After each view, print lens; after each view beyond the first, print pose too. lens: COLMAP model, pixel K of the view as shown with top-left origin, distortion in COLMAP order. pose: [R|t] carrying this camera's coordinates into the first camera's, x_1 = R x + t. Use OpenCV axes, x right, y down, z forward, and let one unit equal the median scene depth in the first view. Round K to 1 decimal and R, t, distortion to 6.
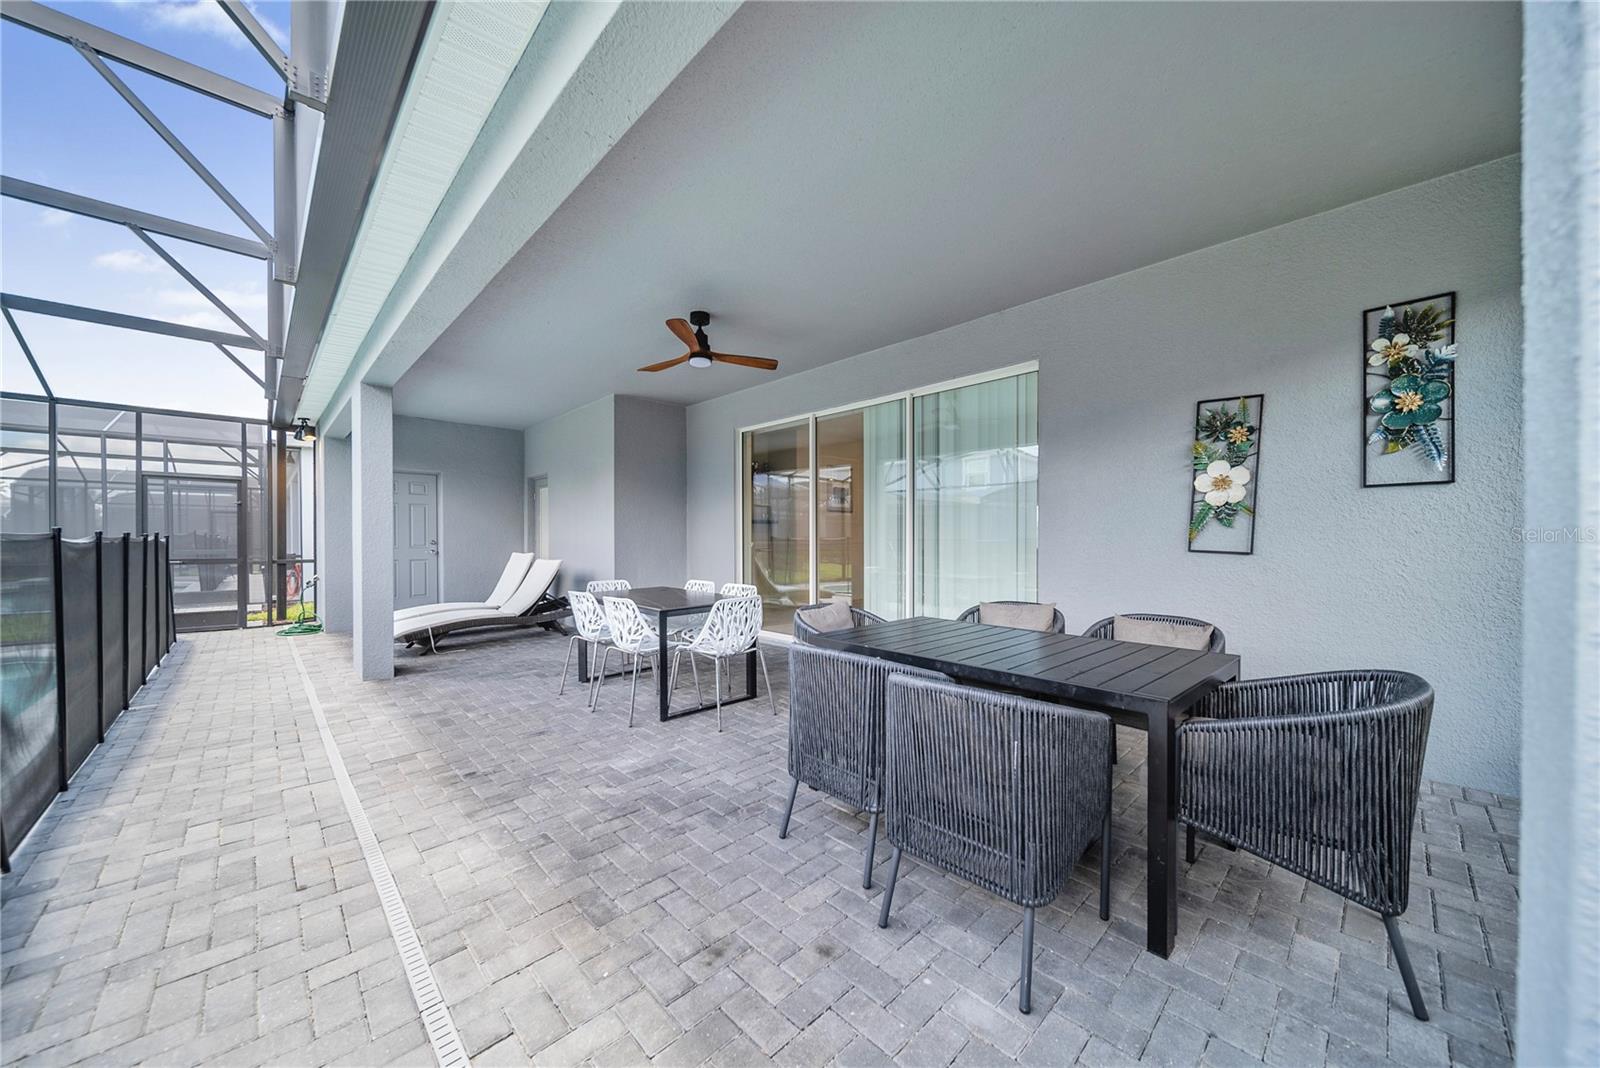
lens RADIAL K [[570.9, 0, 794.3], [0, 570.9, 540.0], [0, 0, 1]] dist [-0.001735, -0.000099]
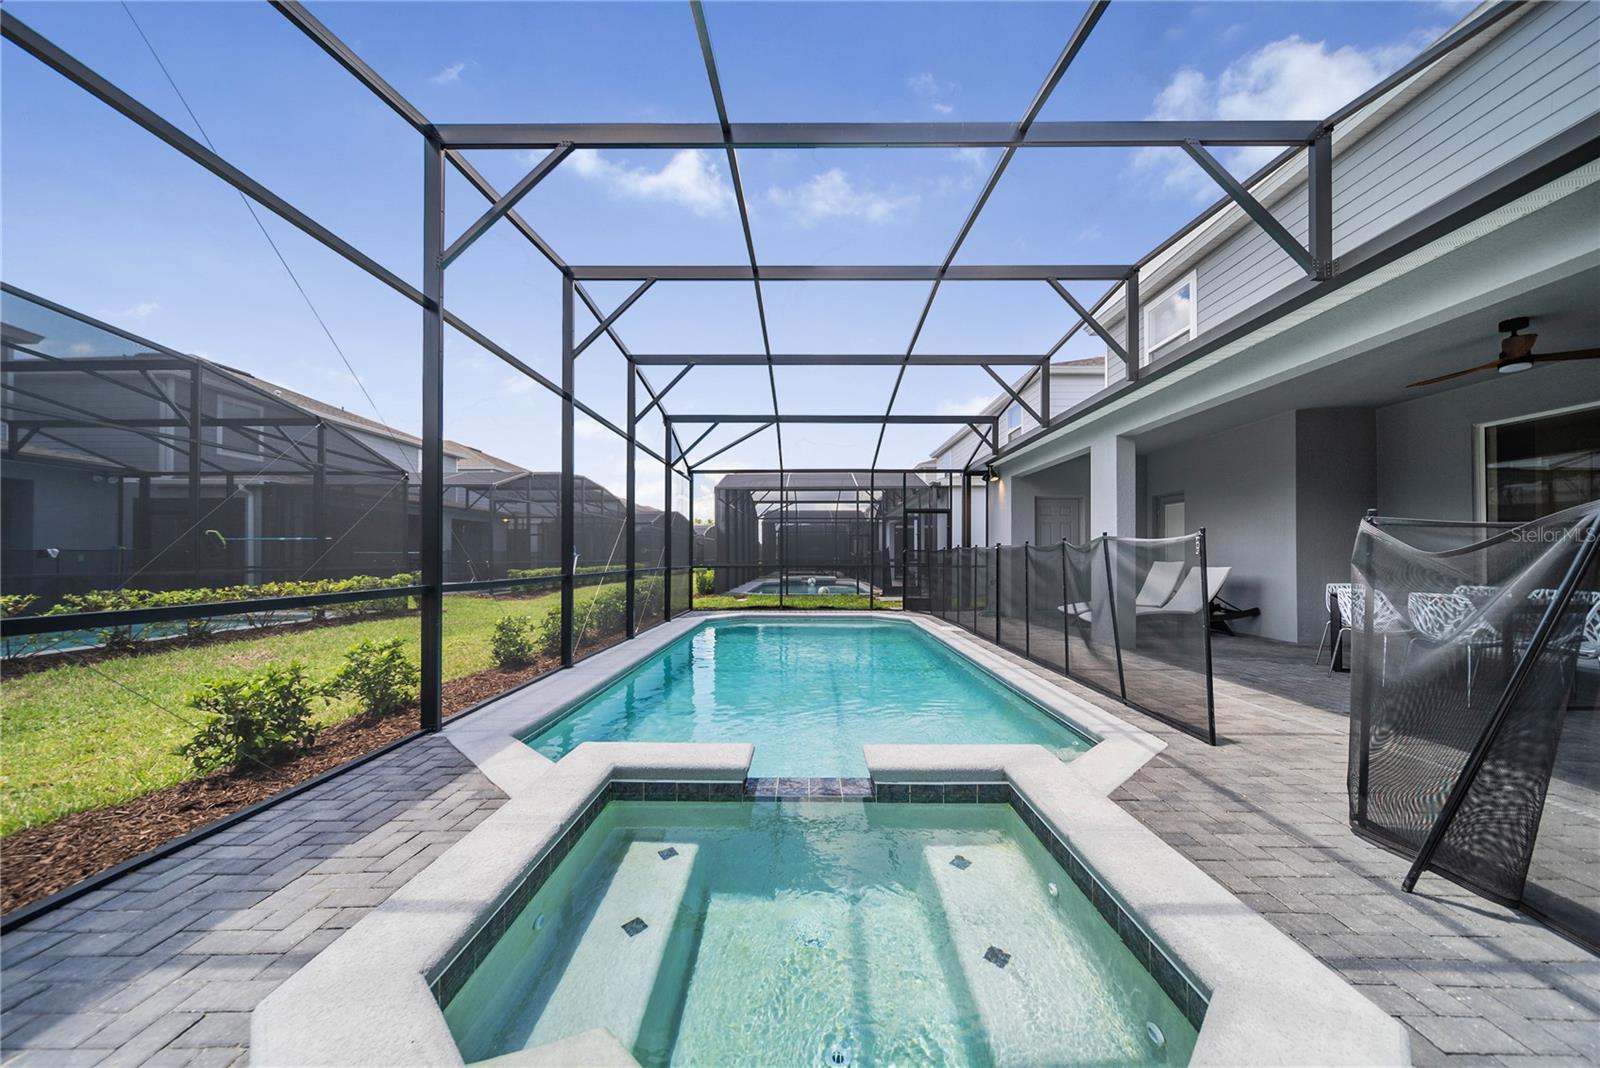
lens RADIAL K [[570.9, 0, 800.4], [0, 570.9, 549.2], [0, 0, 1]] dist [-0.001735, -0.000099]
pose [[0.722091, -0.010486, -0.691719, -0.191683], [0.001778, 0.999910, -0.013301, 0.011294], [0.691796, 0.008374, 0.722044, -0.300865]]
